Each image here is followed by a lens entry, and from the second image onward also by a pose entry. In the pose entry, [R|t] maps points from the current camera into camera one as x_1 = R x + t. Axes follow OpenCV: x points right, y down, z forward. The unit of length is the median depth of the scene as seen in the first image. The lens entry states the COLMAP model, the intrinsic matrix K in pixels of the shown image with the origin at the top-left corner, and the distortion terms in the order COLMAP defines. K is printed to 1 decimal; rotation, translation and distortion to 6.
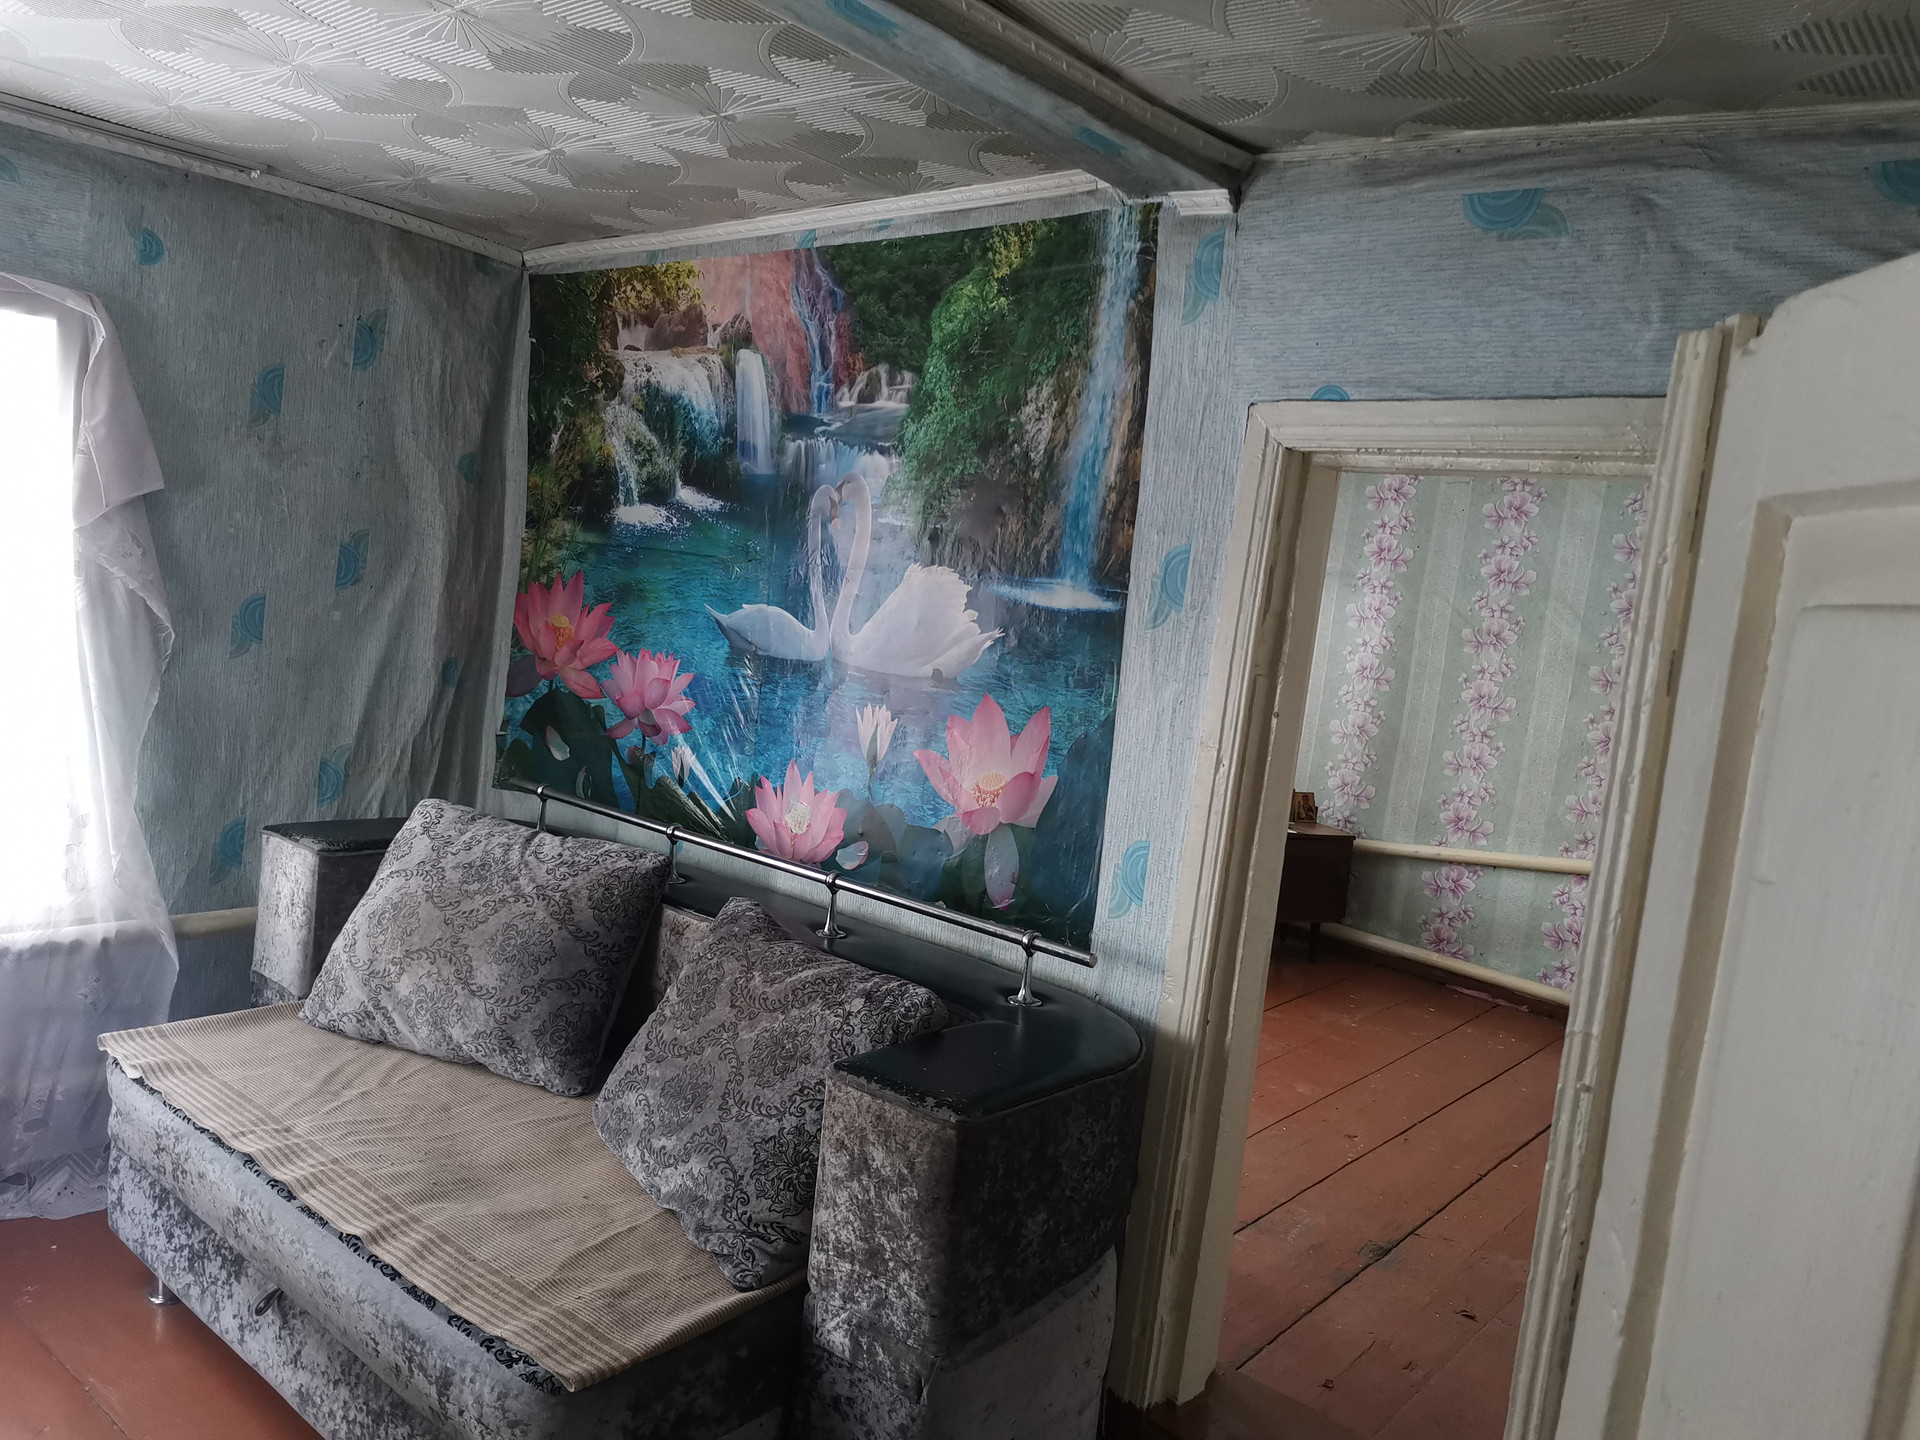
lens RADIAL K [[1388.3, 0, 960.0], [0, 1388.3, 720.0], [0, 0, 1]] dist [0.068949, -0.068419]
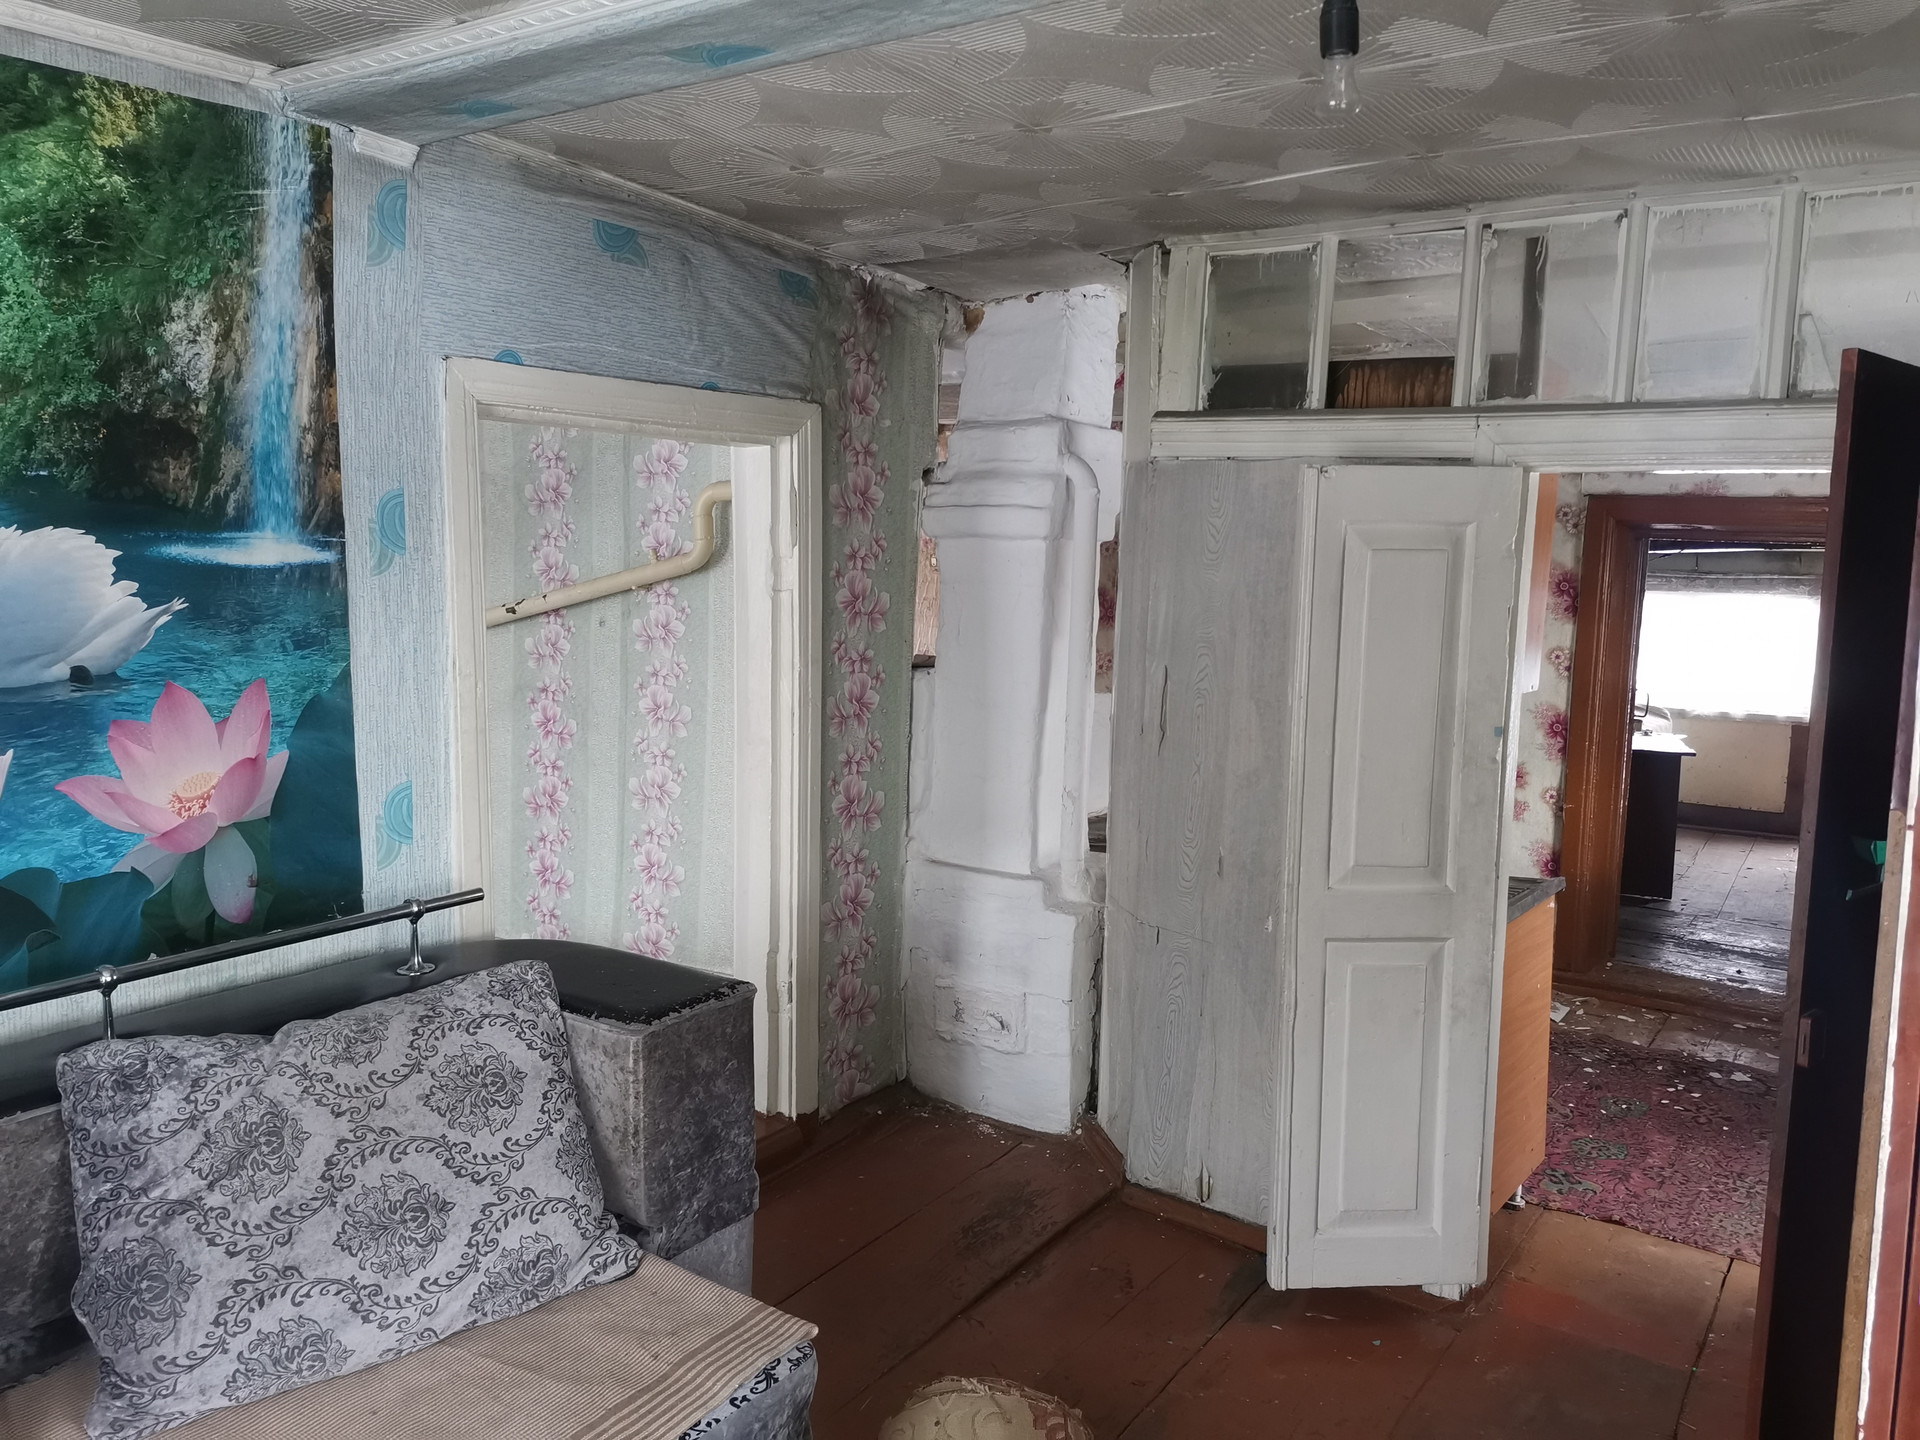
lens RADIAL K [[1435.6, 0, 960.0], [0, 1435.6, 720.0], [0, 0, 1]] dist [0.042742, -0.081845]
pose [[-0.090109, -0.235648, 0.967652, -0.889174], [0.062705, 0.968334, 0.241654, -0.181688], [-0.993956, 0.082452, -0.072479, 0.646785]]
